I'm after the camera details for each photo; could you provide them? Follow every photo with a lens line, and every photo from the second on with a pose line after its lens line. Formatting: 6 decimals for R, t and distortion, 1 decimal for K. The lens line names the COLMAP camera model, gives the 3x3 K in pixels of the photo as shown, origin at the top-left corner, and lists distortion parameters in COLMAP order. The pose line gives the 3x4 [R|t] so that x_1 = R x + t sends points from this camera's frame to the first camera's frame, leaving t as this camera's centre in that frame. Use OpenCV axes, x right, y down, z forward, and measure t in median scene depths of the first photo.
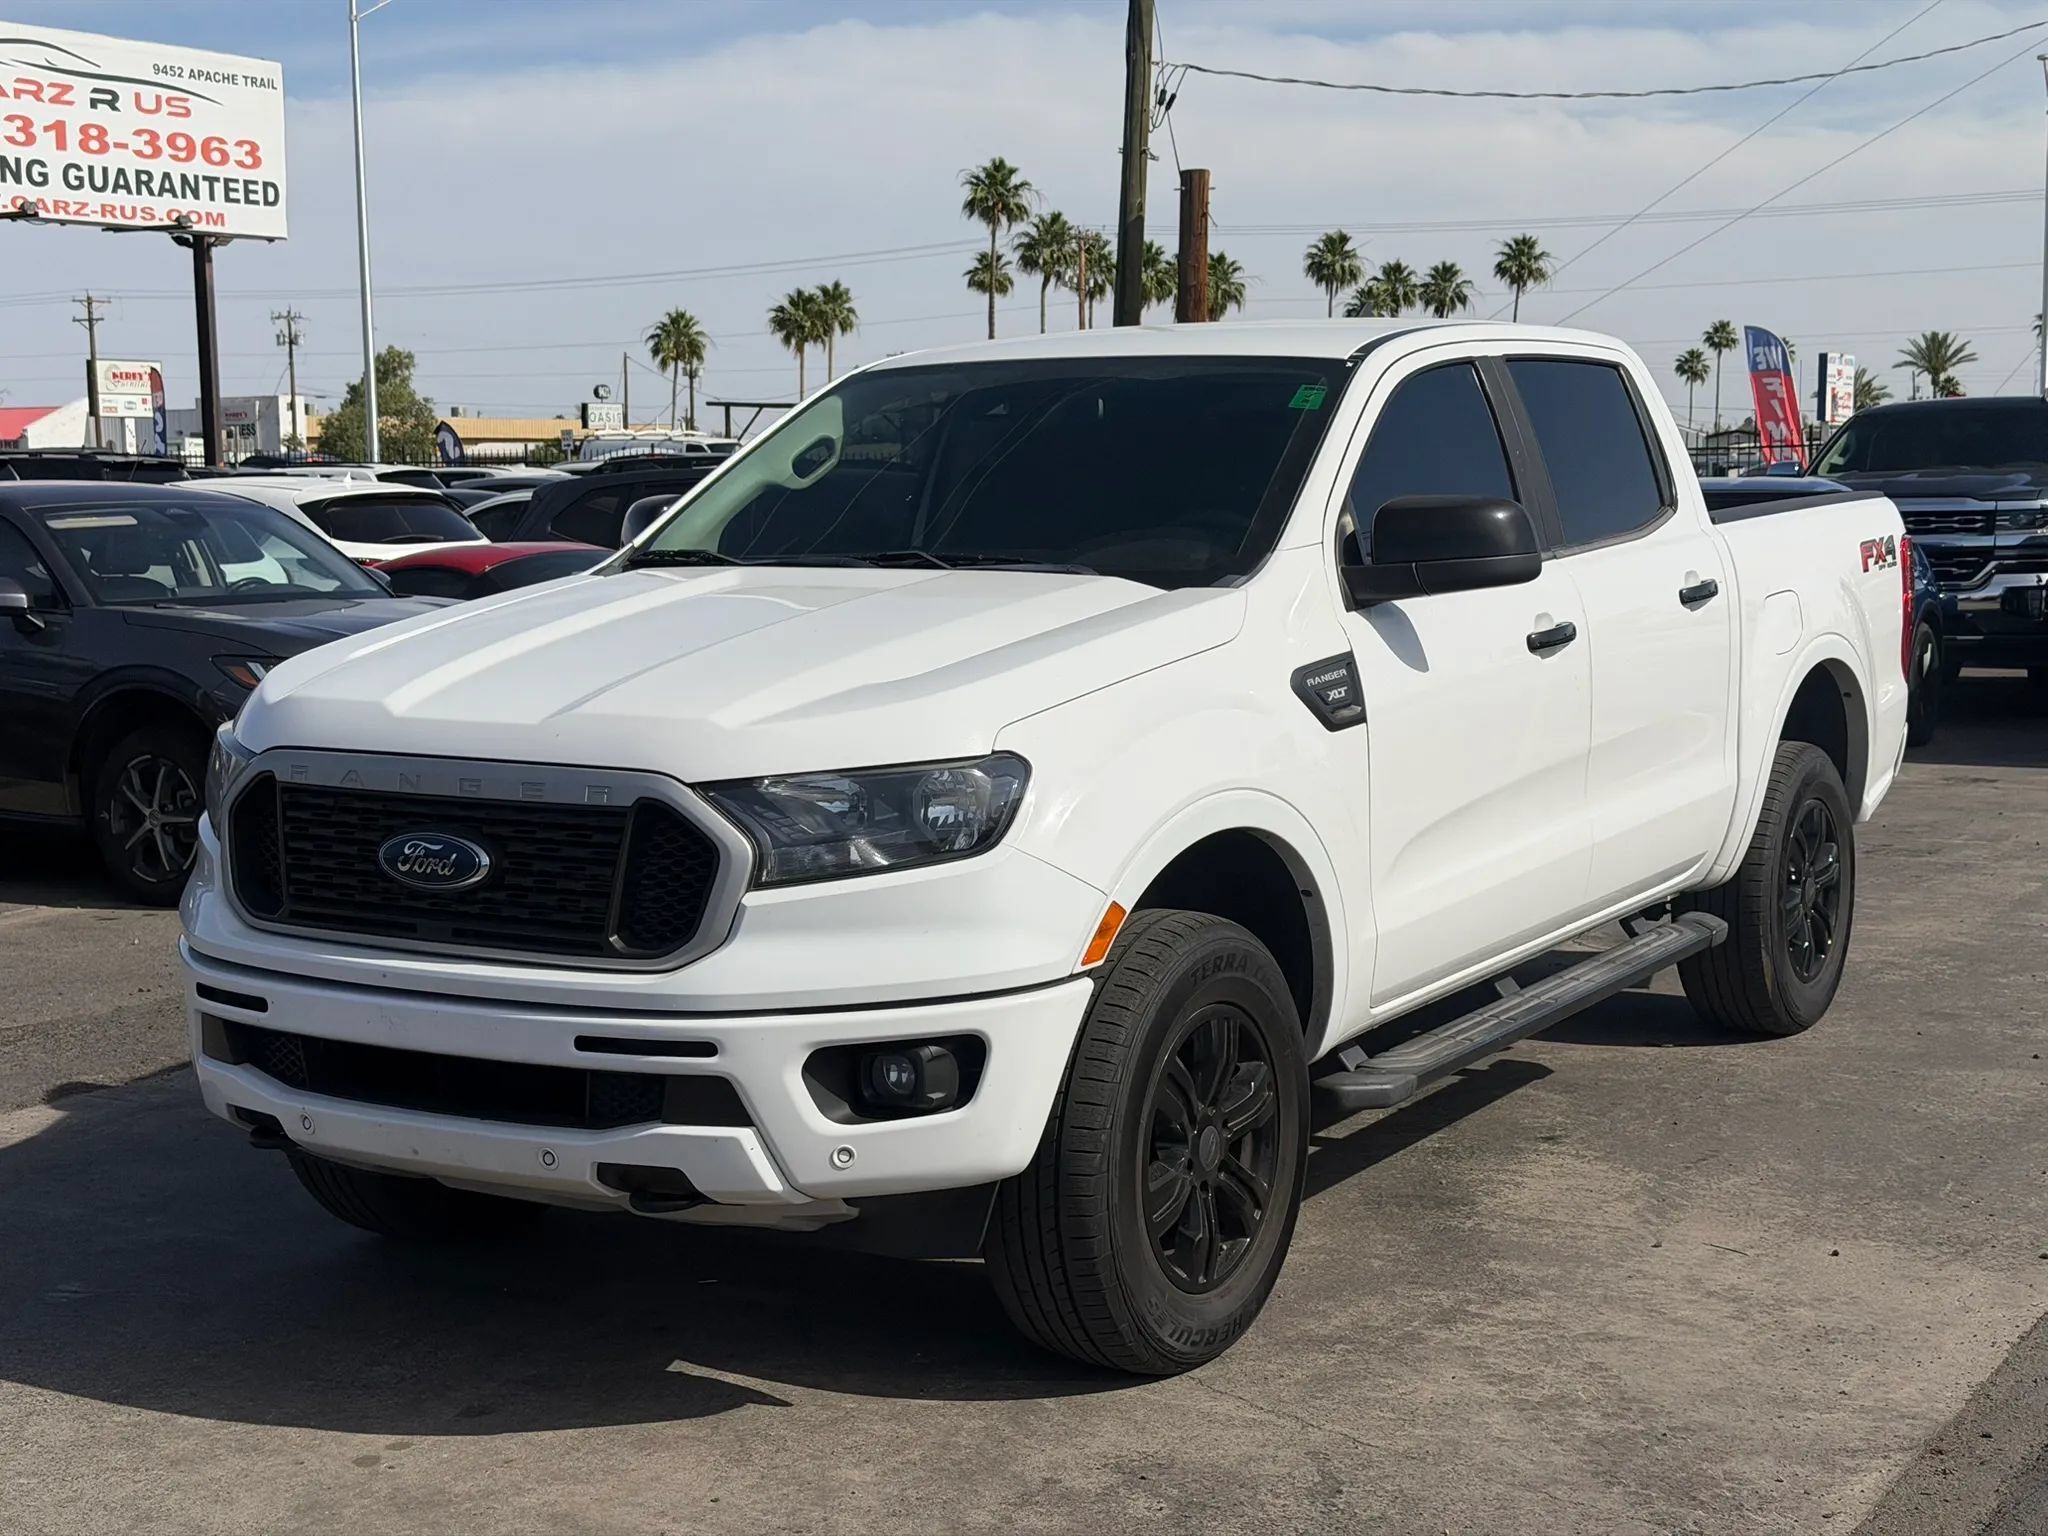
lens RADIAL K [[2840.3, 0, 1026.3], [0, 2840.3, 764.5], [0, 0, 1]] dist [0.117986, 0.000000]
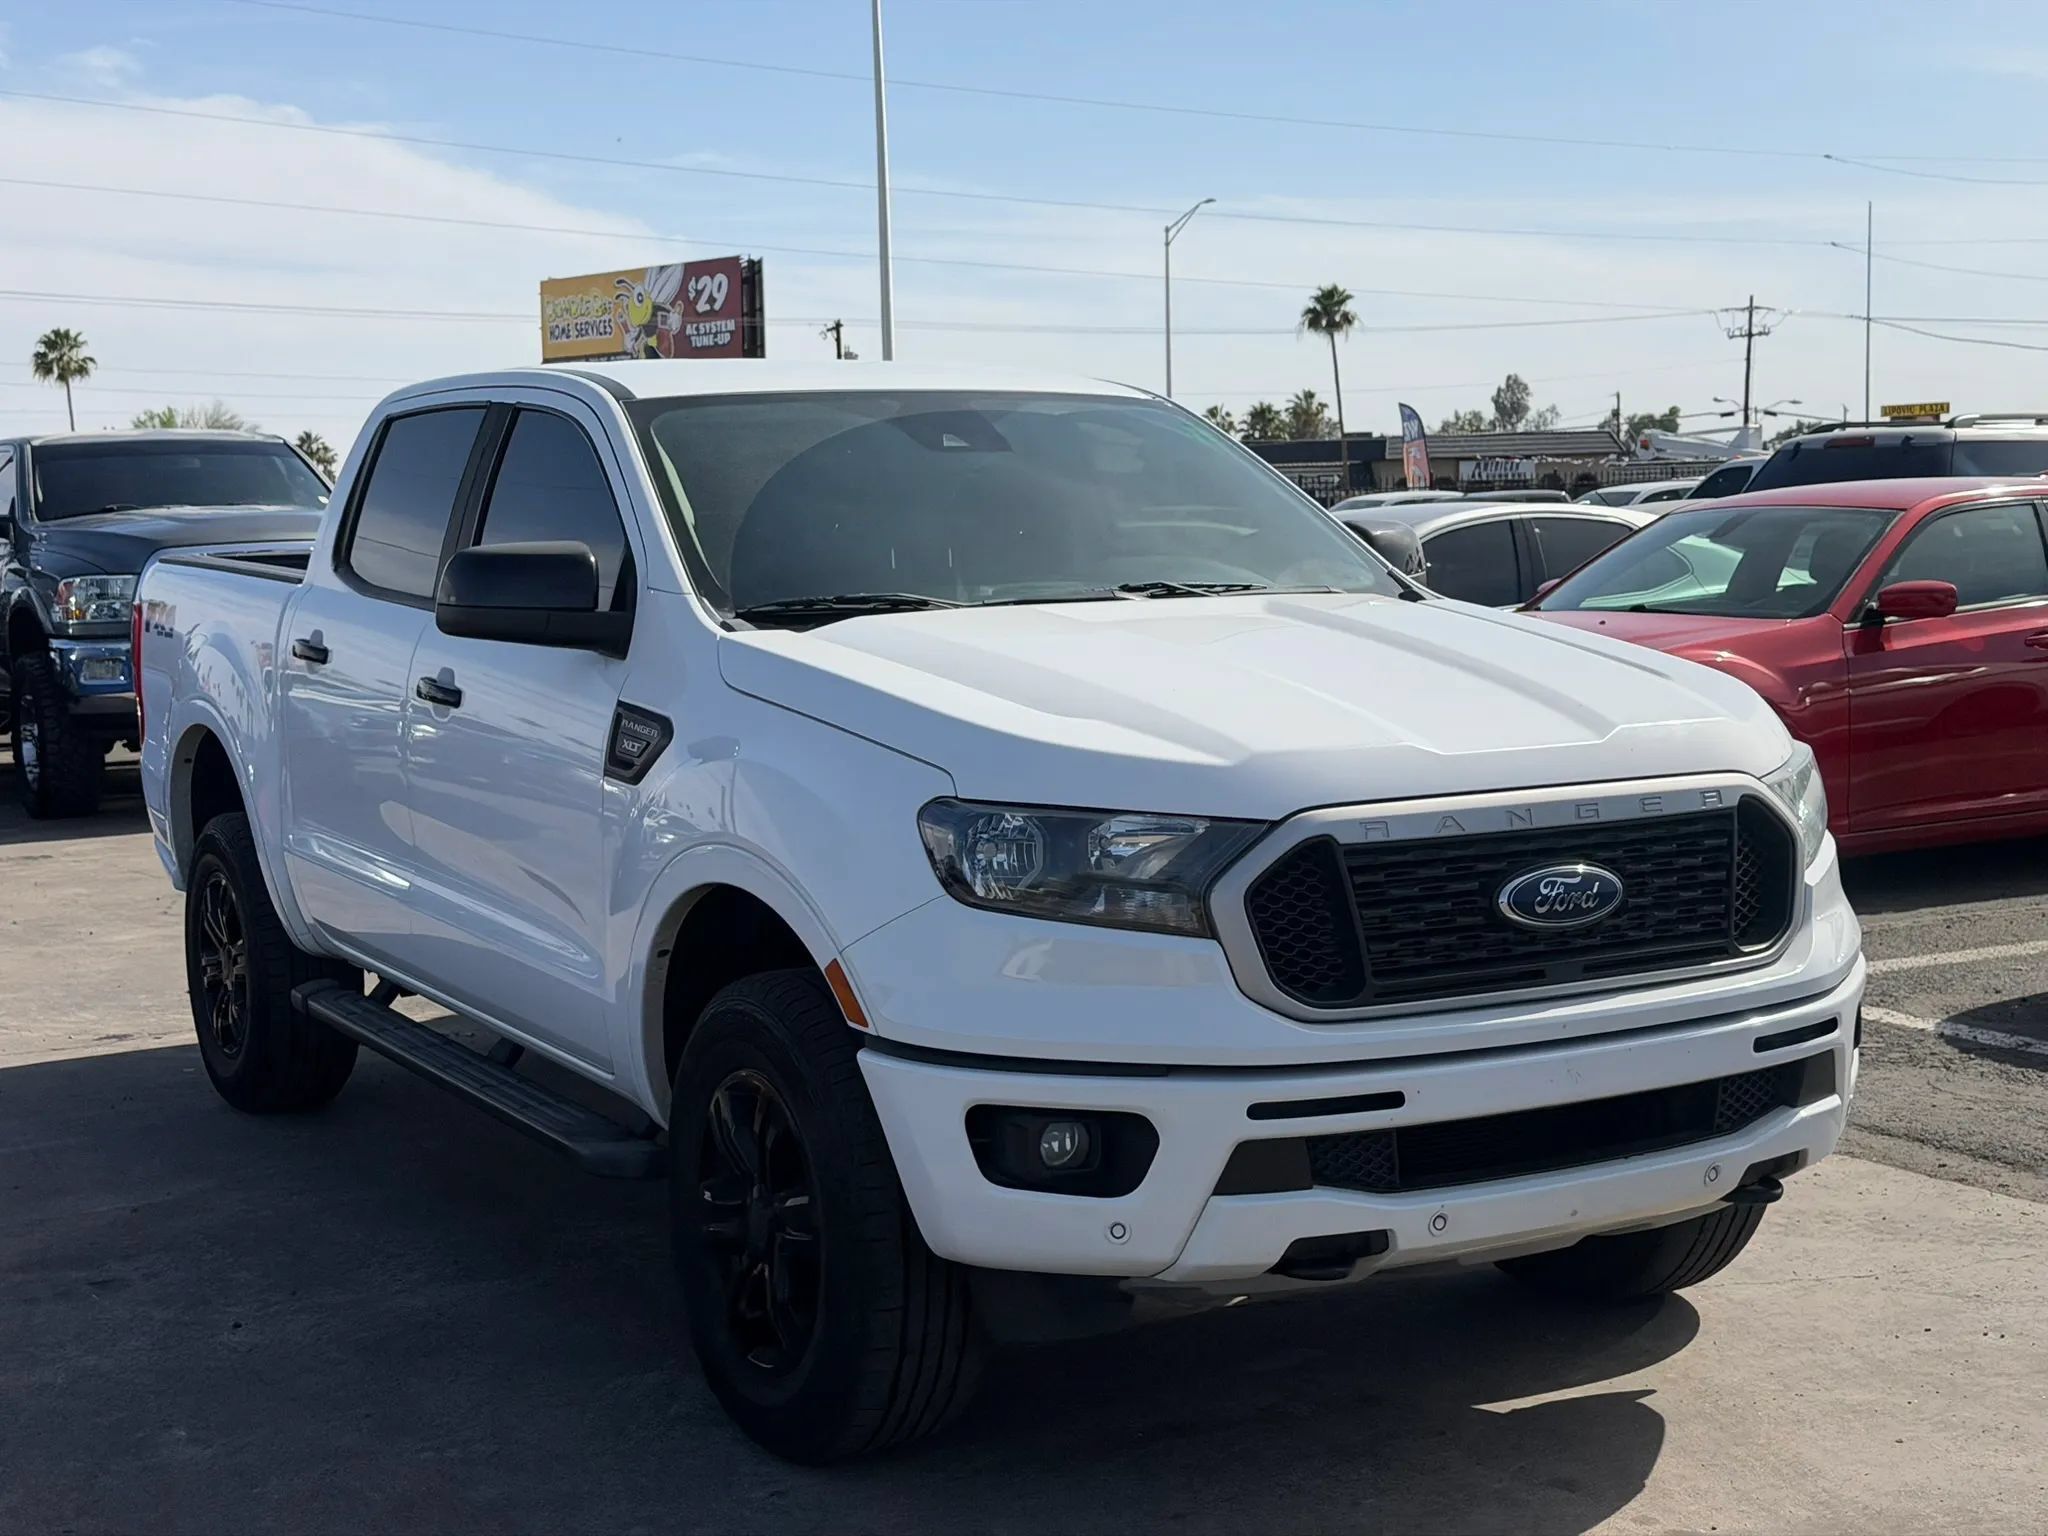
lens RADIAL K [[2840.3, 0, 1023.4], [0, 2840.3, 748.1], [0, 0, 1]] dist [0.117986, 0.000000]
pose [[0.474167, -0.077560, 0.877012, -0.952594], [0.113464, 0.993189, 0.026489, -0.051026], [-0.873093, 0.086949, 0.479738, 0.605131]]
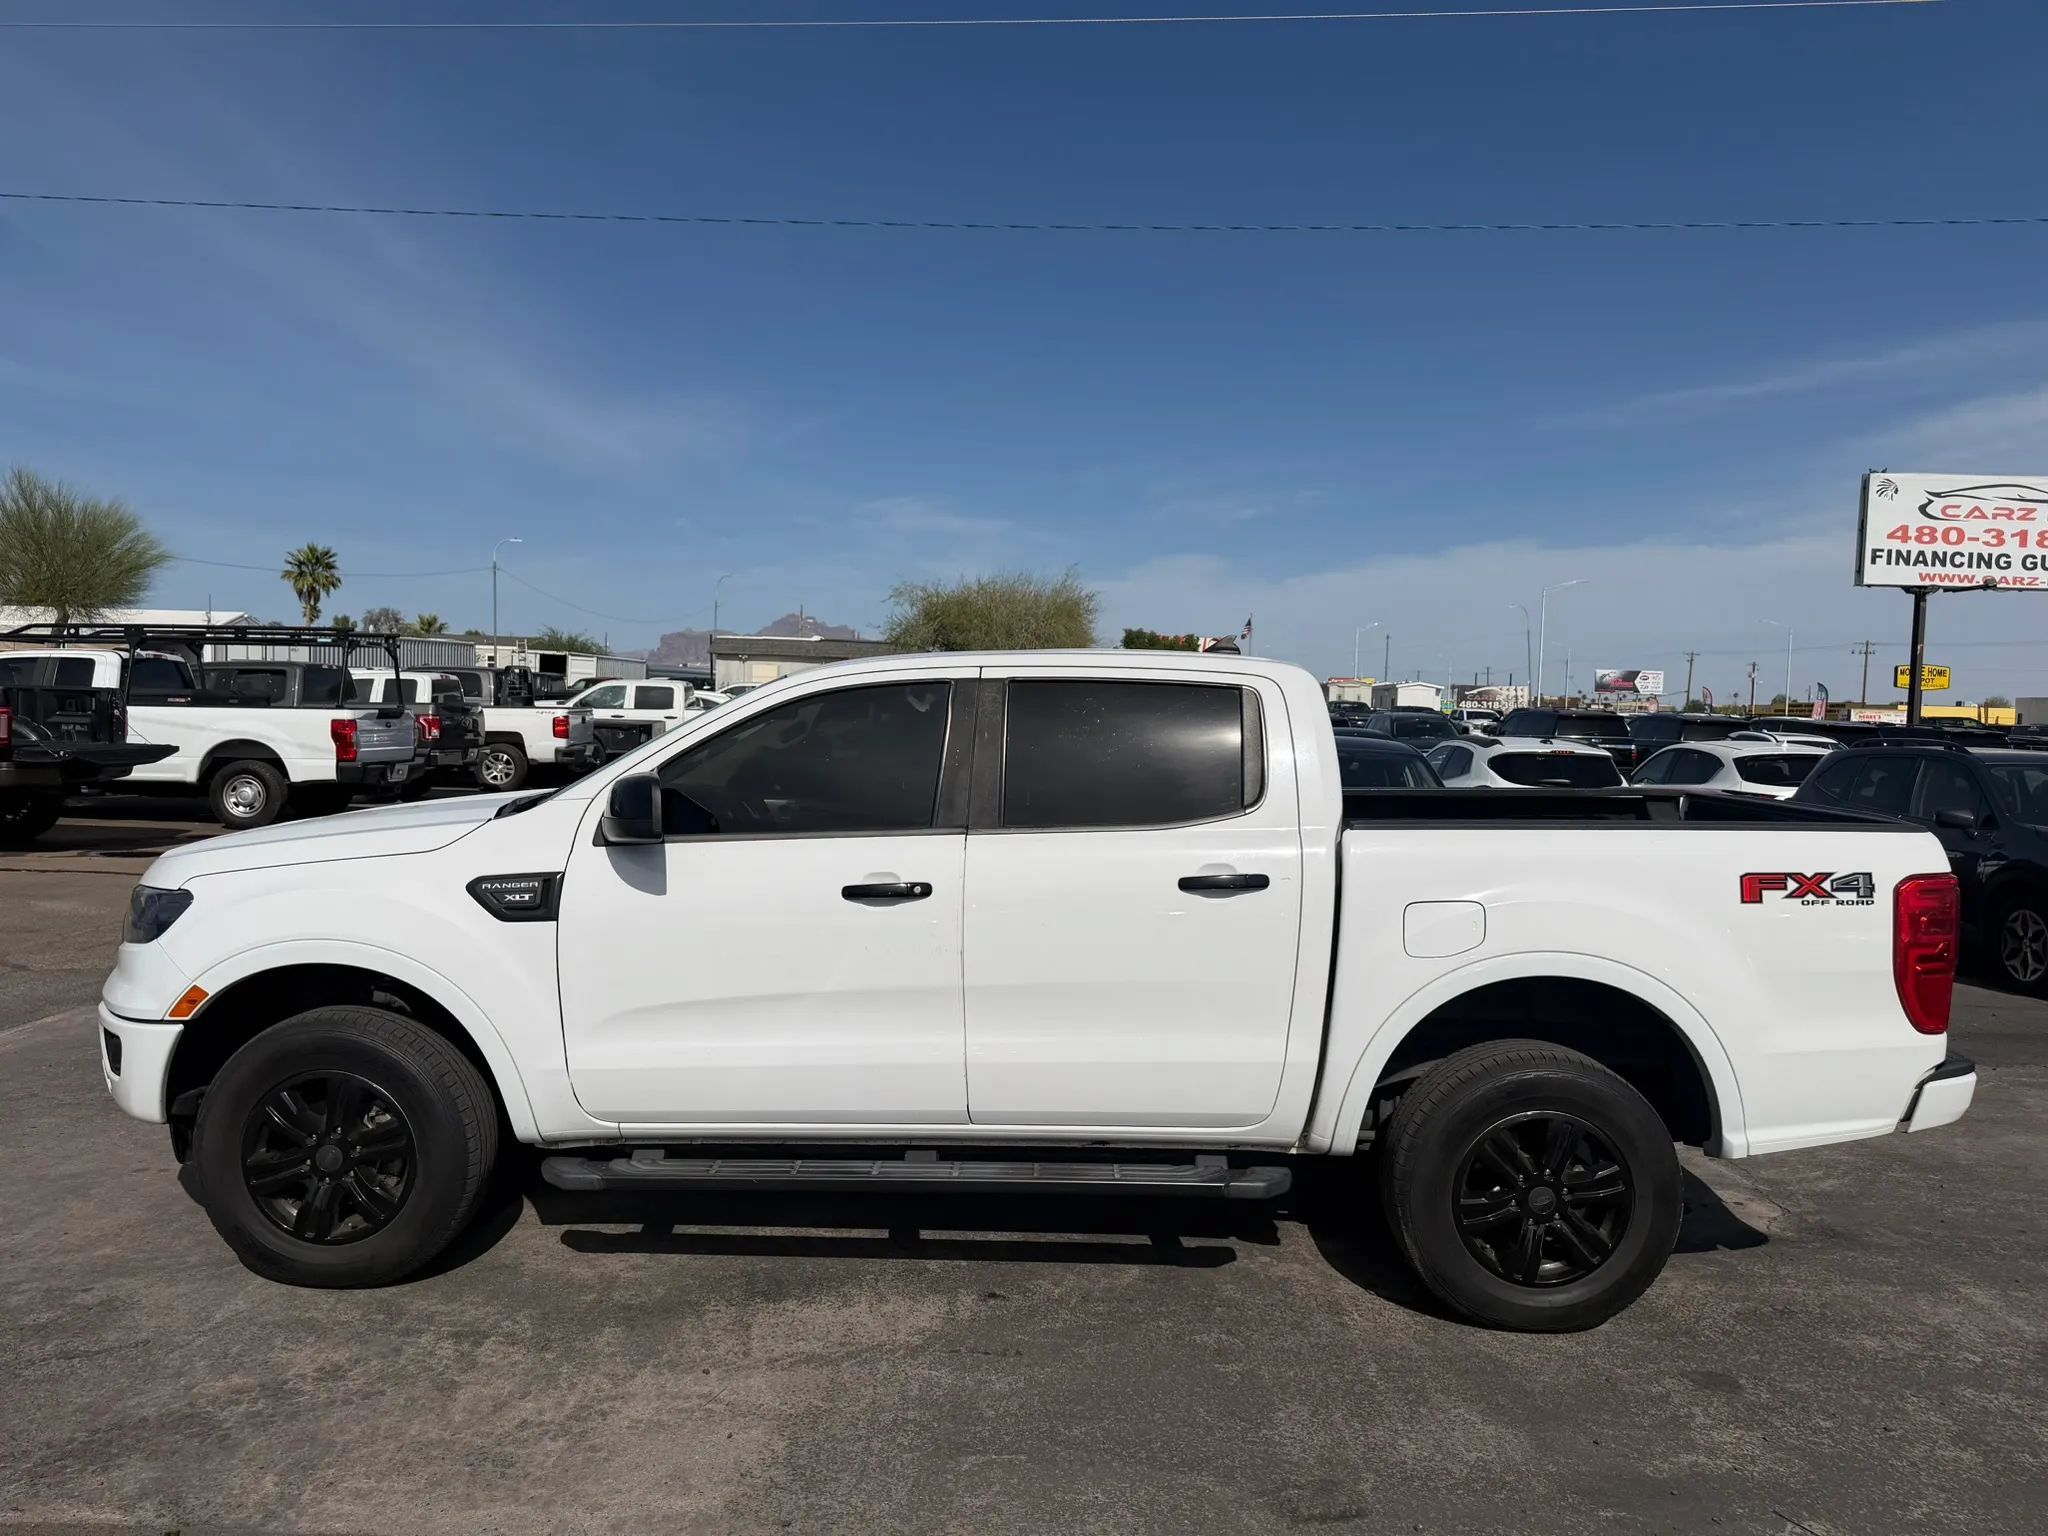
lens RADIAL K [[1444.8, 0, 1030.4], [0, 1444.8, 798.2], [0, 0, 1]] dist [0.034804, -0.039813]
pose [[0.518313, 0.082213, -0.851230, 0.884178], [-0.125221, 0.991936, 0.019555, -0.124005], [0.845973, 0.096456, 0.524428, 0.815492]]
